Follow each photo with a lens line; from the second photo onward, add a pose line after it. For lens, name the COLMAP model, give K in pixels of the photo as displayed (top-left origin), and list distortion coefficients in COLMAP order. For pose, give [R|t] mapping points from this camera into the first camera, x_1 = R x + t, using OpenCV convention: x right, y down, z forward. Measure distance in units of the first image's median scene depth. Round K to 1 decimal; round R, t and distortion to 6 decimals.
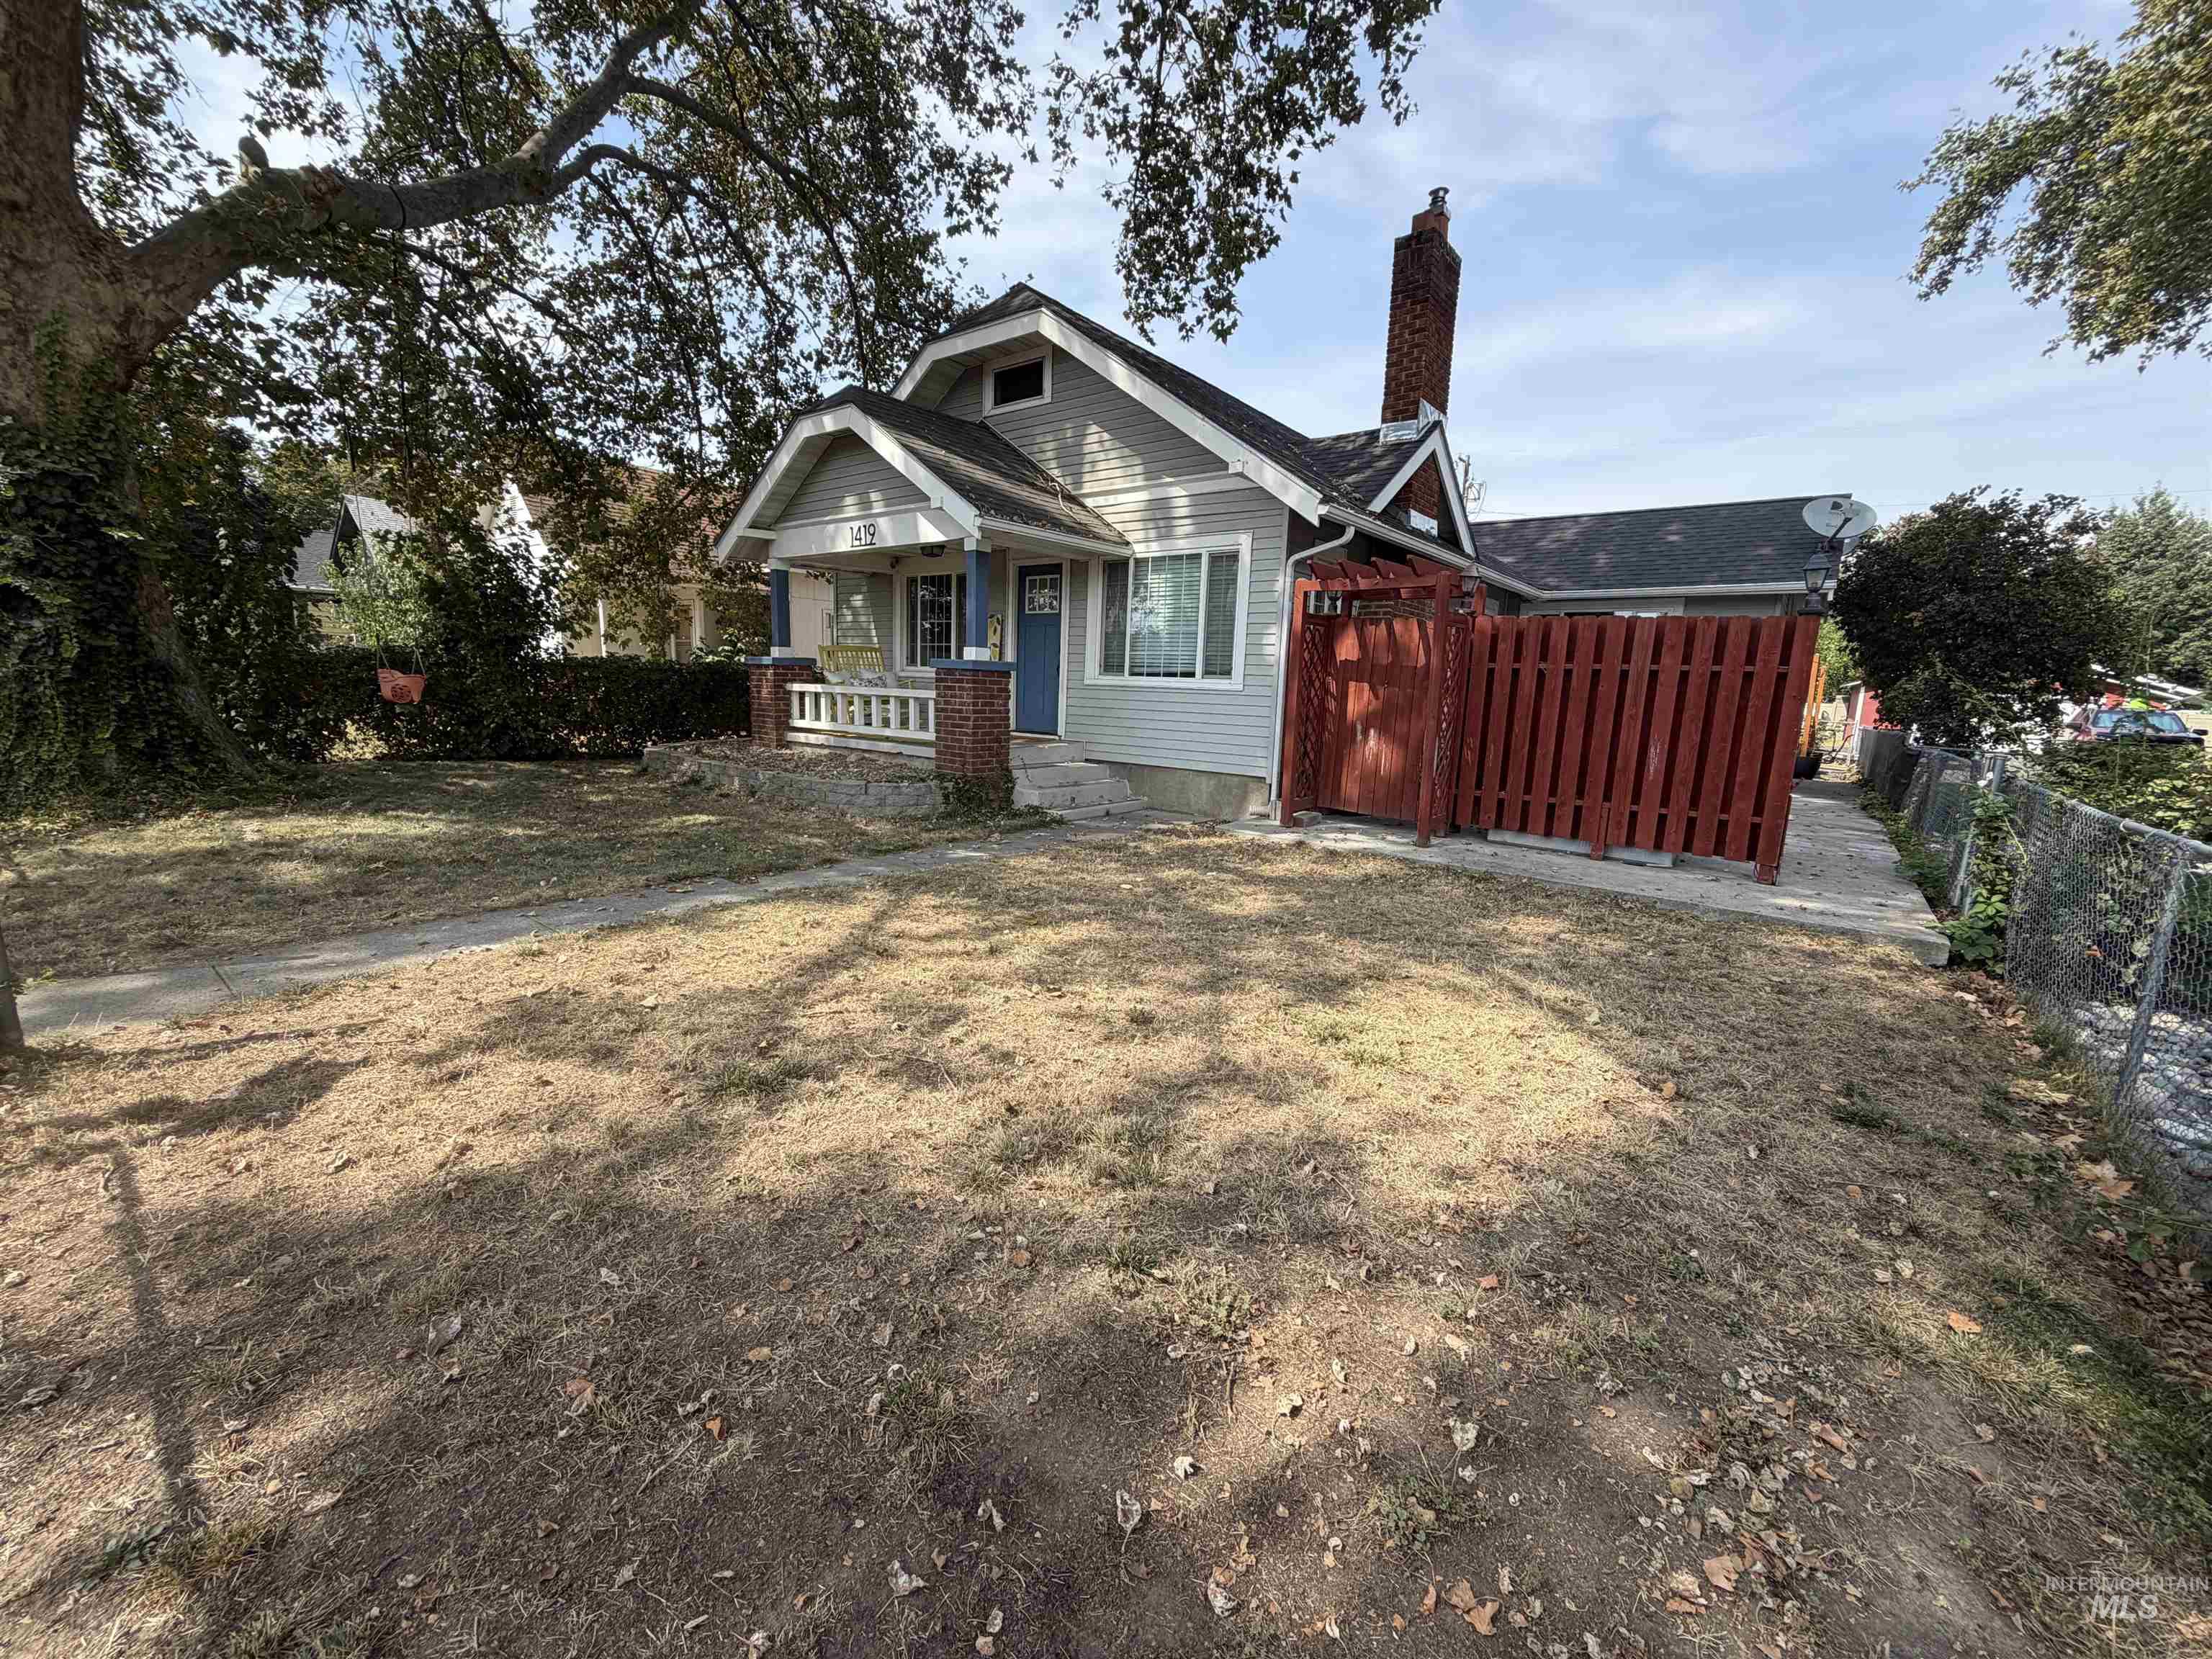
lens RADIAL K [[880.6, 0, 1102.0], [0, 880.6, 832.2], [0, 0, 1]] dist [0.002087, -0.000235]
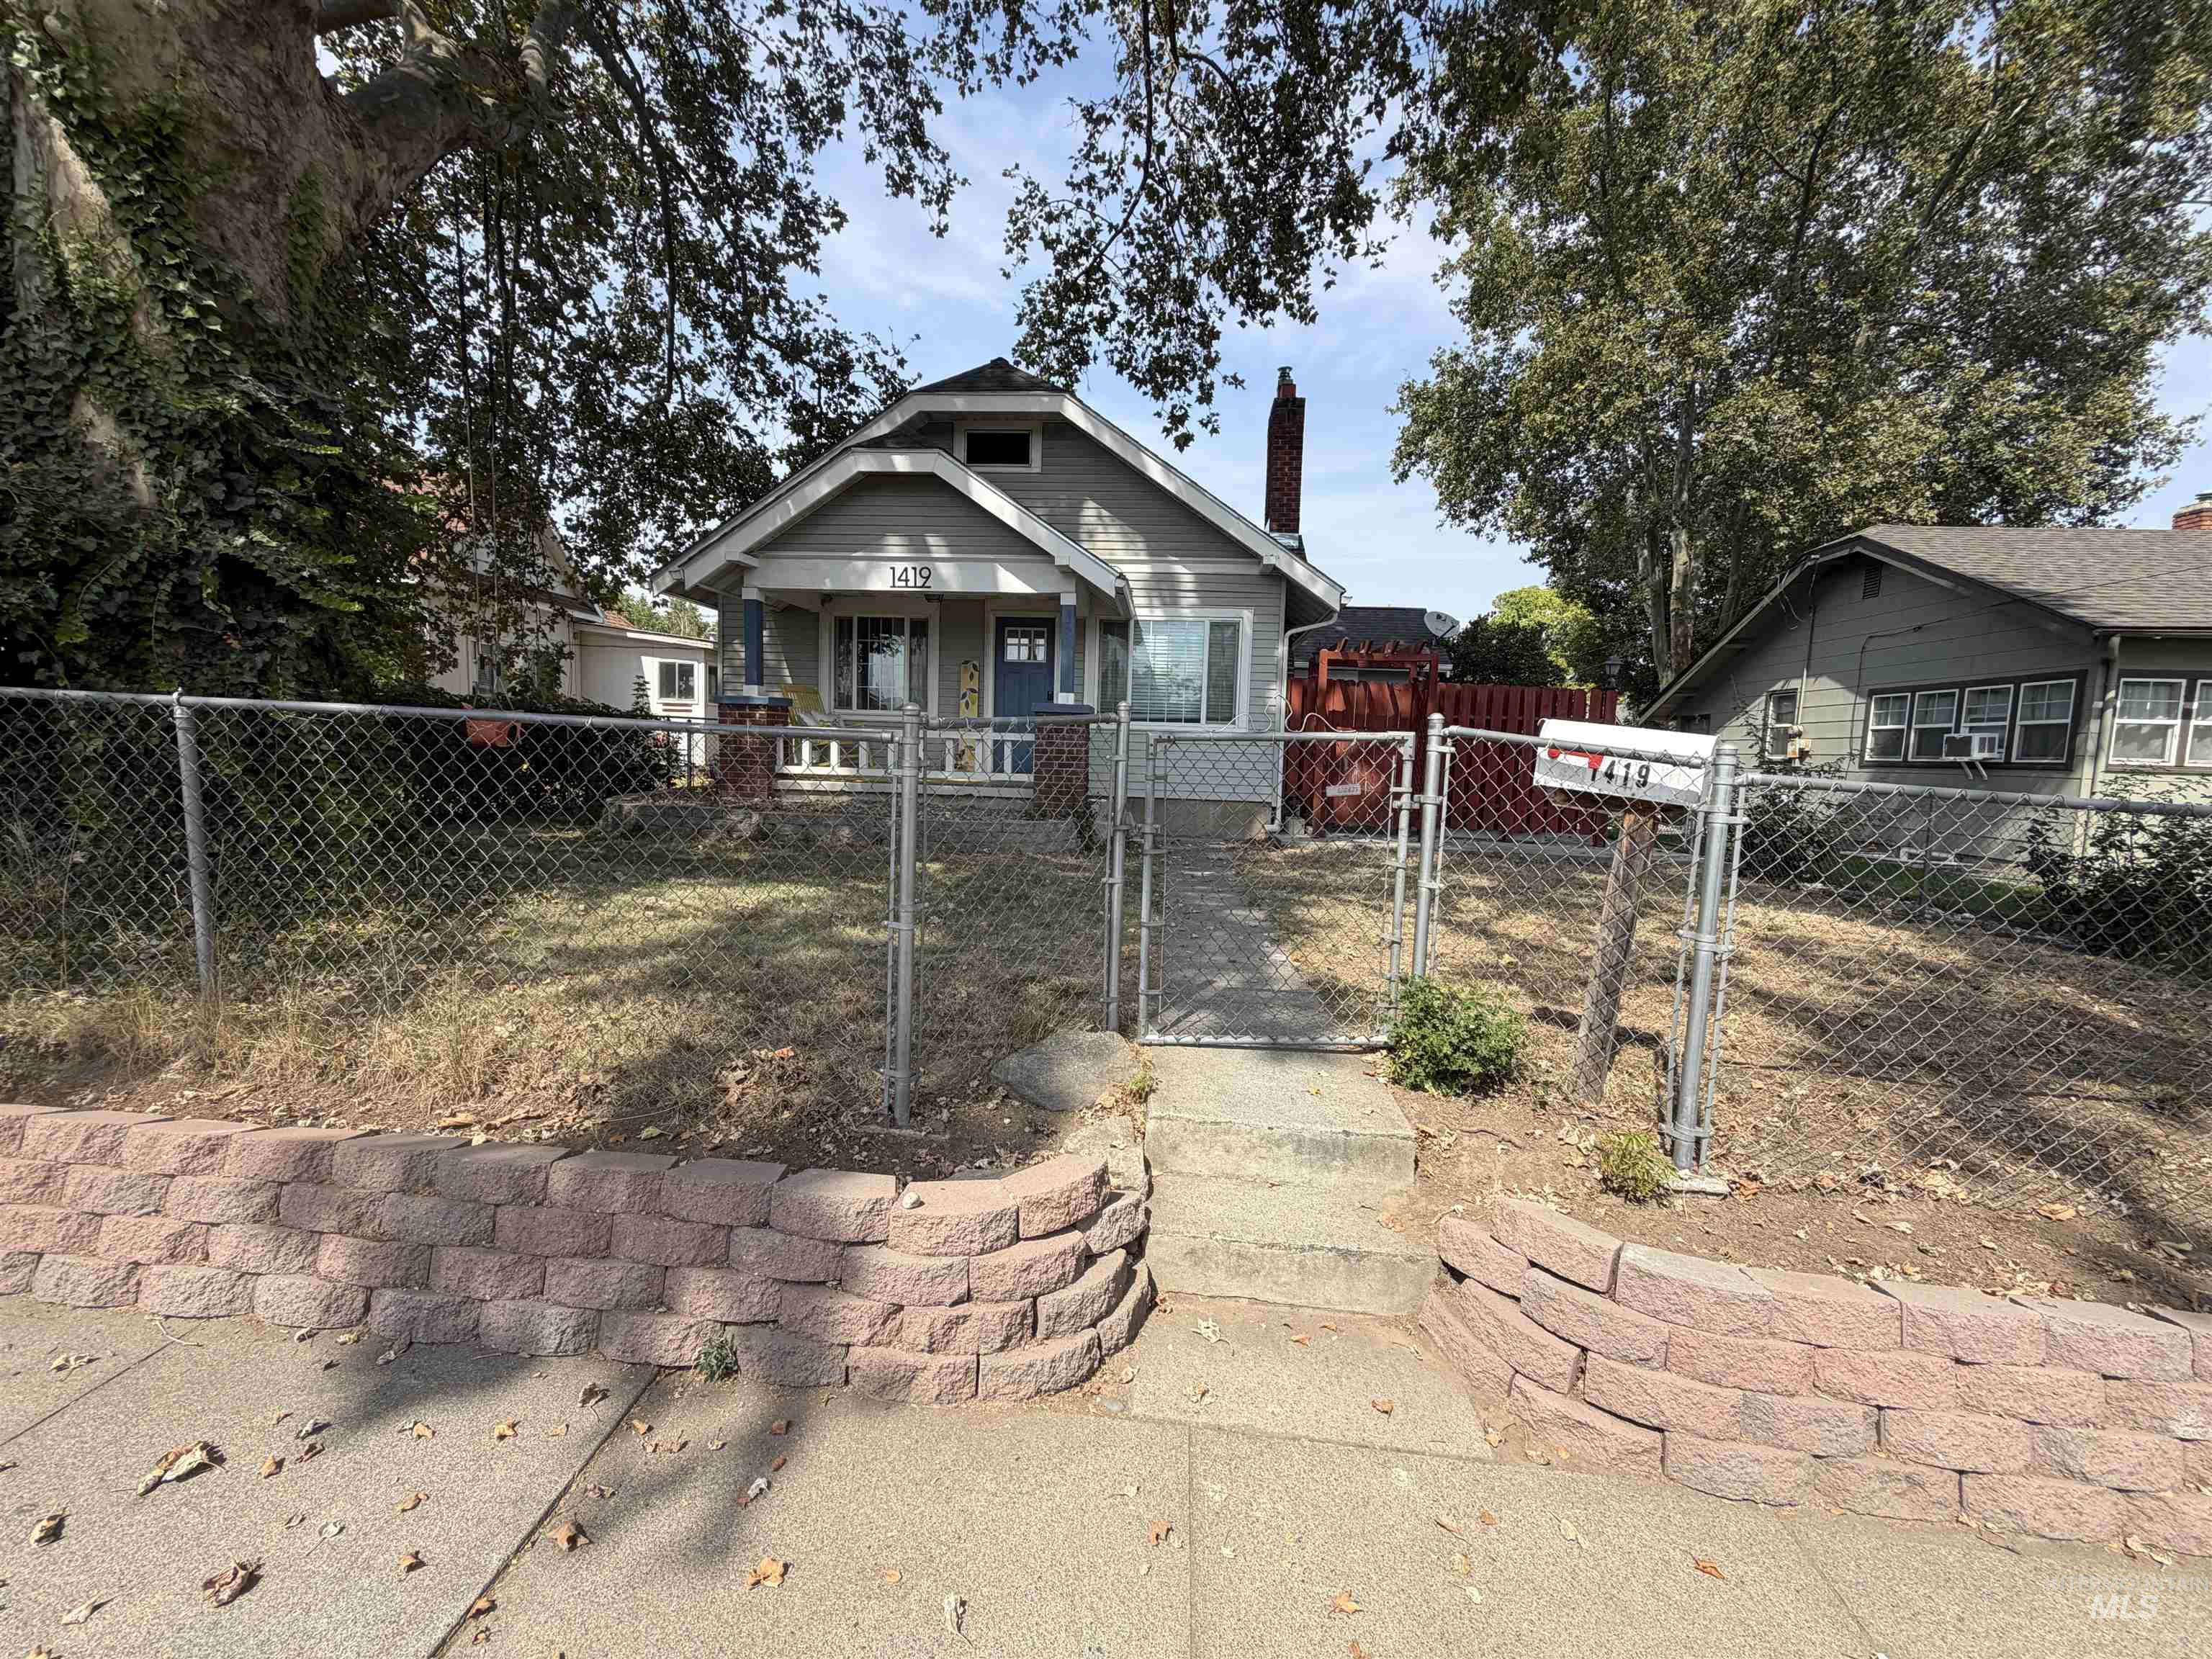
lens RADIAL K [[880.6, 0, 1112.4], [0, 880.6, 825.6], [0, 0, 1]] dist [0.002087, -0.000235]
pose [[0.825753, -0.057464, 0.561096, -0.667079], [0.091291, 0.995296, -0.032419, -0.008486], [-0.556594, 0.077994, 0.827115, 0.085202]]
